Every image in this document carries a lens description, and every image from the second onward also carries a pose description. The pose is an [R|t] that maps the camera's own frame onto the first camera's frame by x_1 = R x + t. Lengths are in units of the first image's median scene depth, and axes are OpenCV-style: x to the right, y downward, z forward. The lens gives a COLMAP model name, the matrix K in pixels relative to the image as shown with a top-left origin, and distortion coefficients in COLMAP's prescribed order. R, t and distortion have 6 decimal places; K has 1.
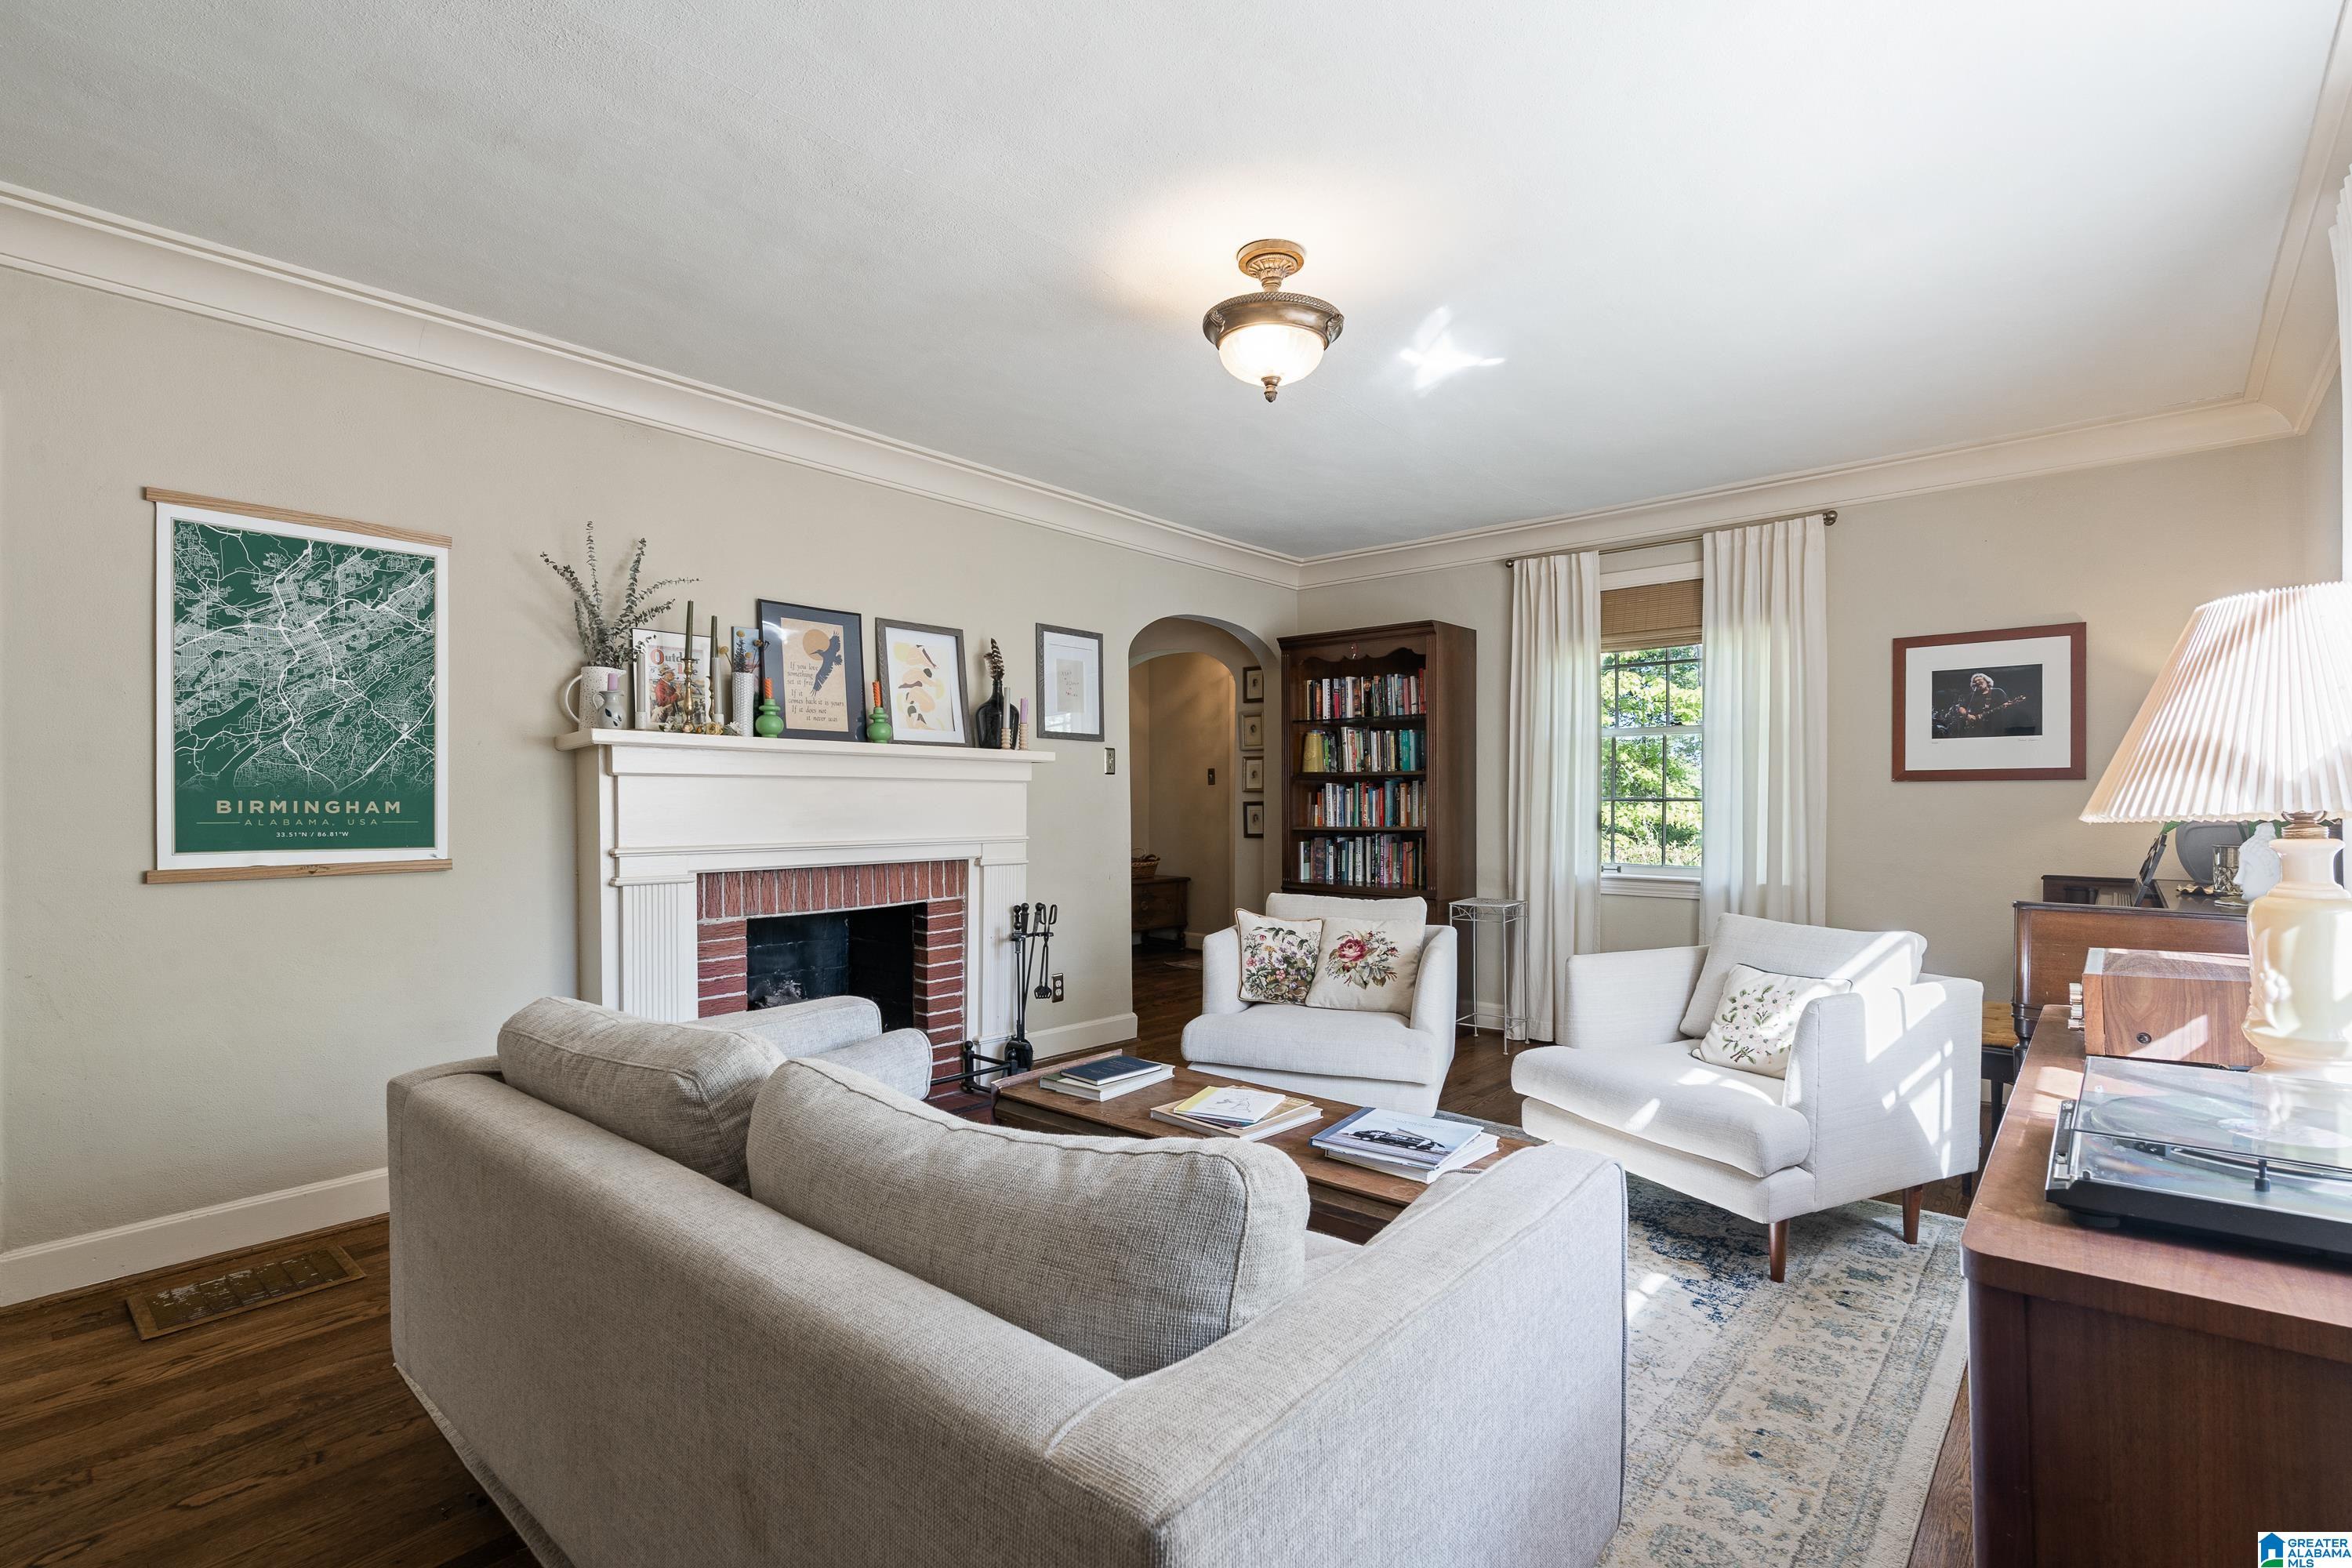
lens RADIAL K [[1078.8, 0, 1169.8], [0, 1078.8, 800.6], [0, 0, 1]] dist [0.000694, 0.000109]
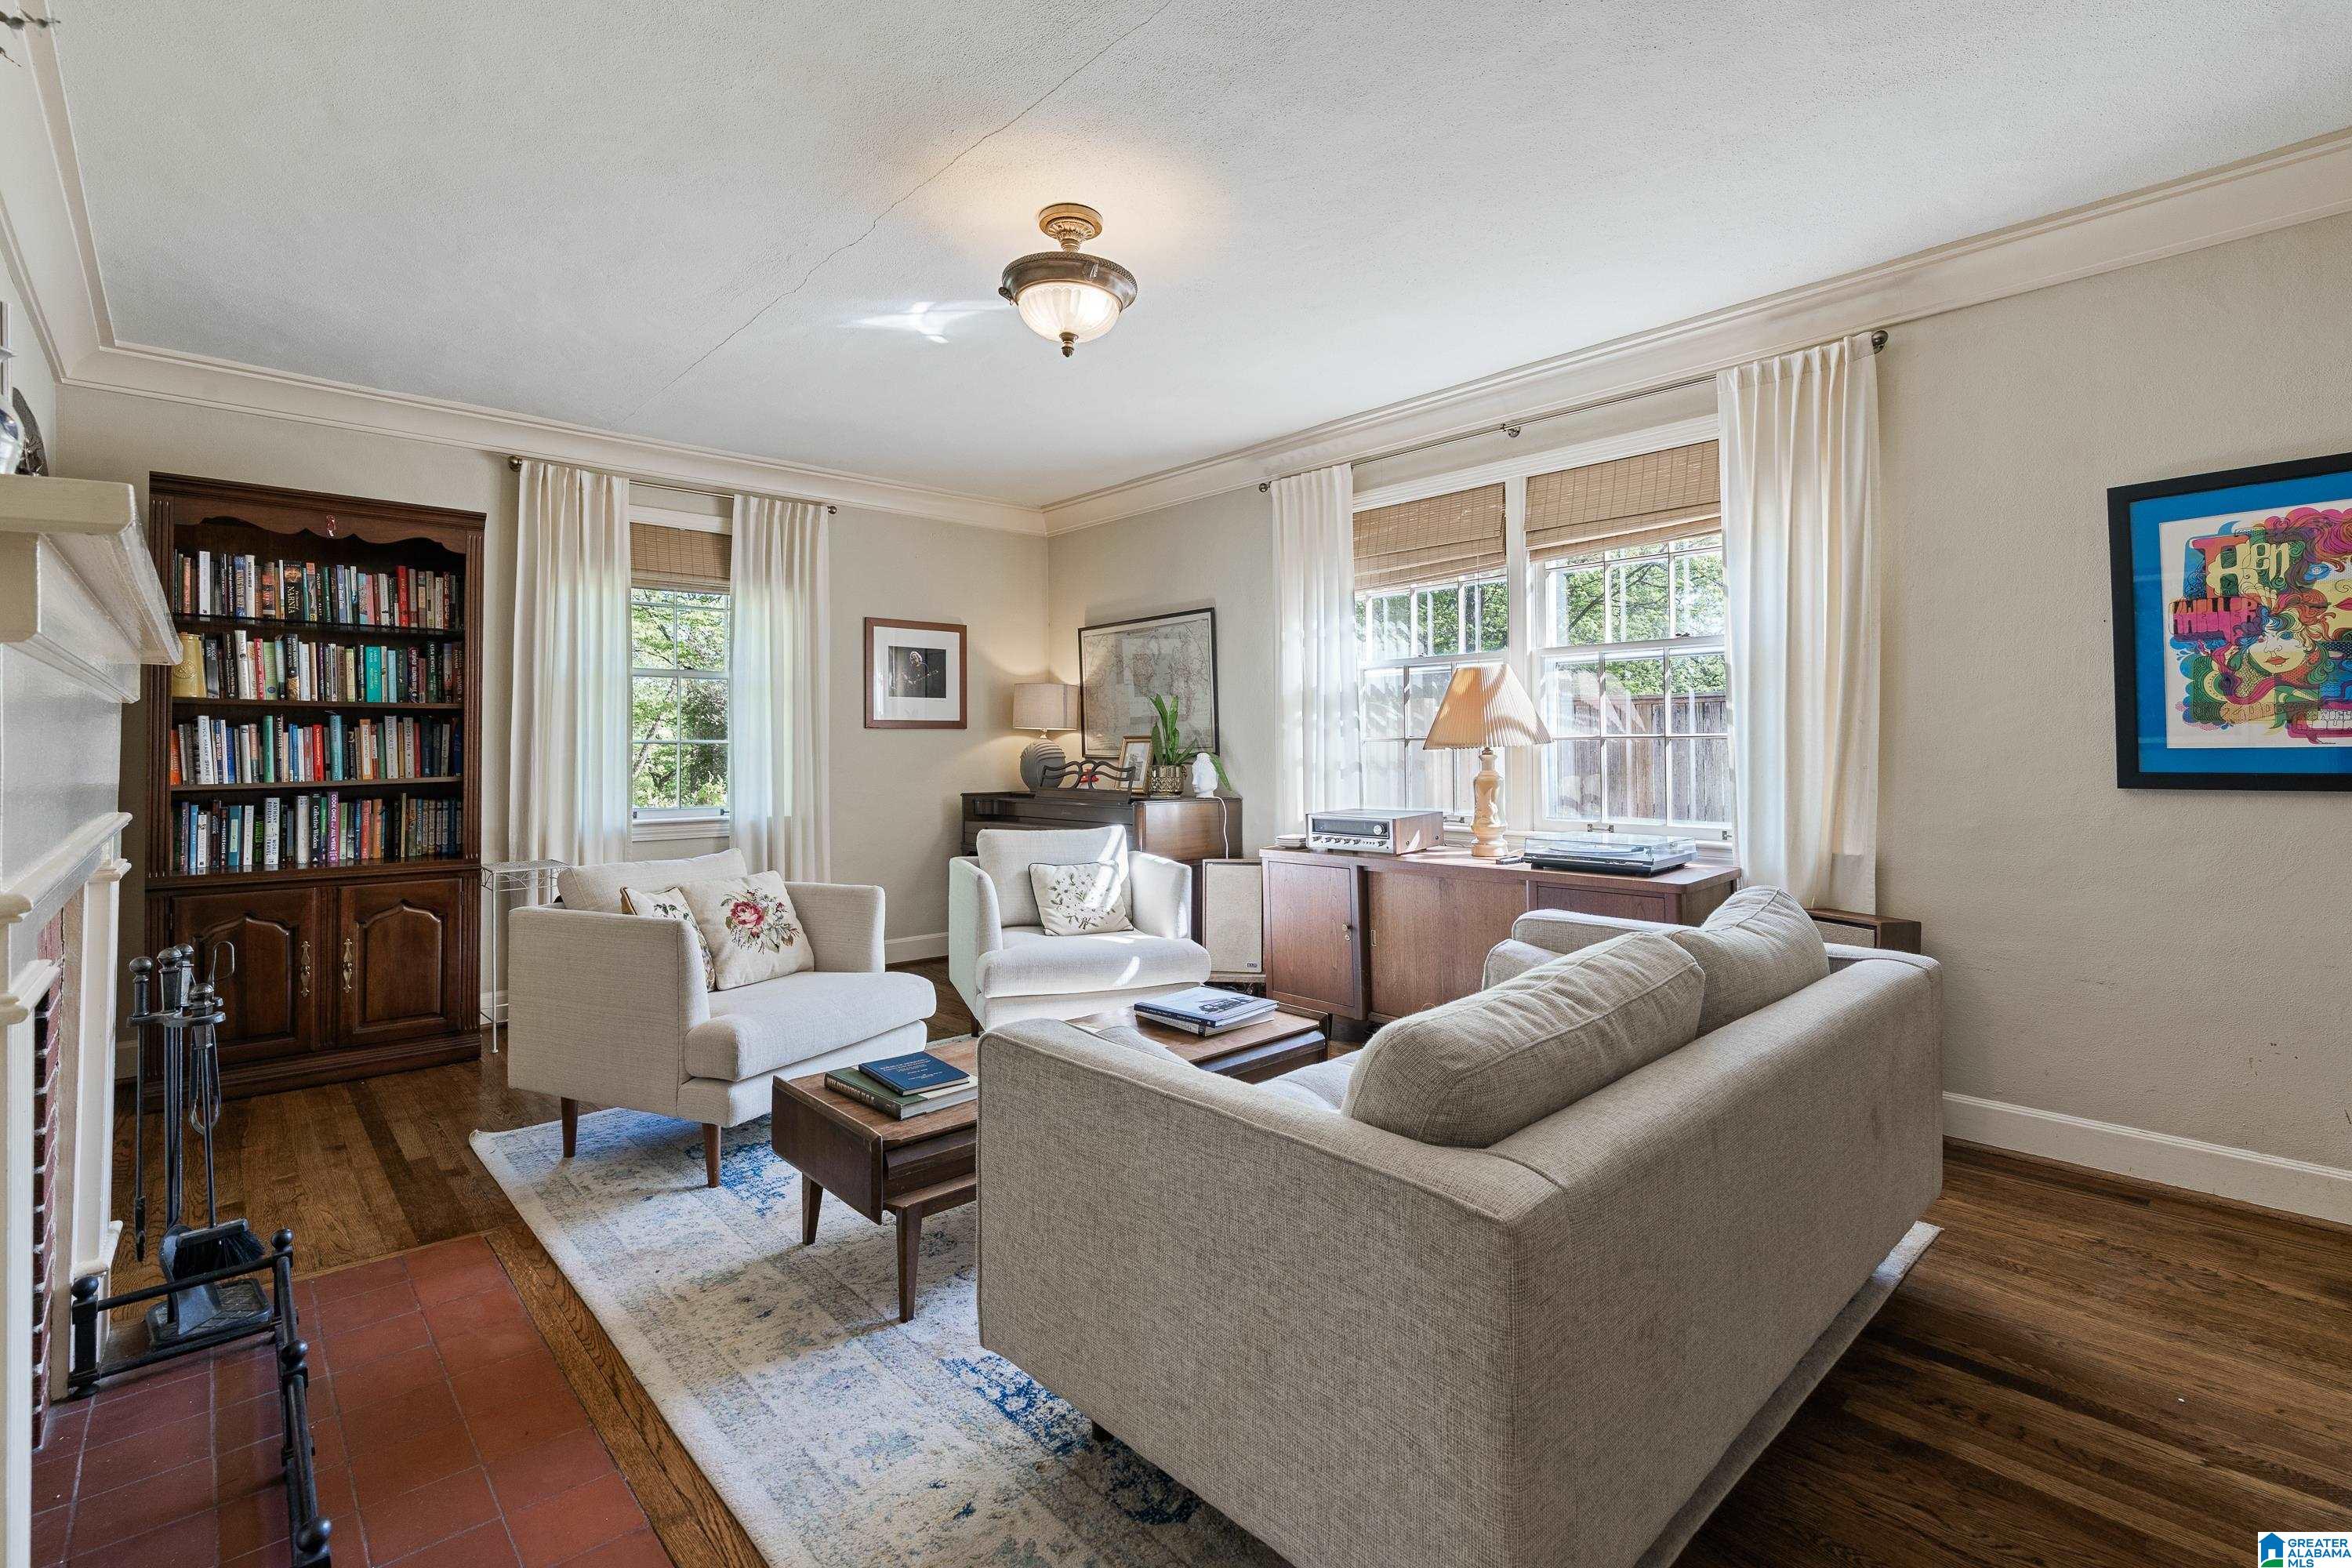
lens RADIAL K [[1078.8, 0, 1200.0], [0, 1078.8, 733.2], [0, 0, 1]] dist [0.000694, 0.000109]
pose [[0.105735, 0.009740, 0.994347, -0.438398], [0.002638, 0.999946, -0.010075, 0.001814], [-0.994391, 0.003689, 0.105704, 0.363575]]
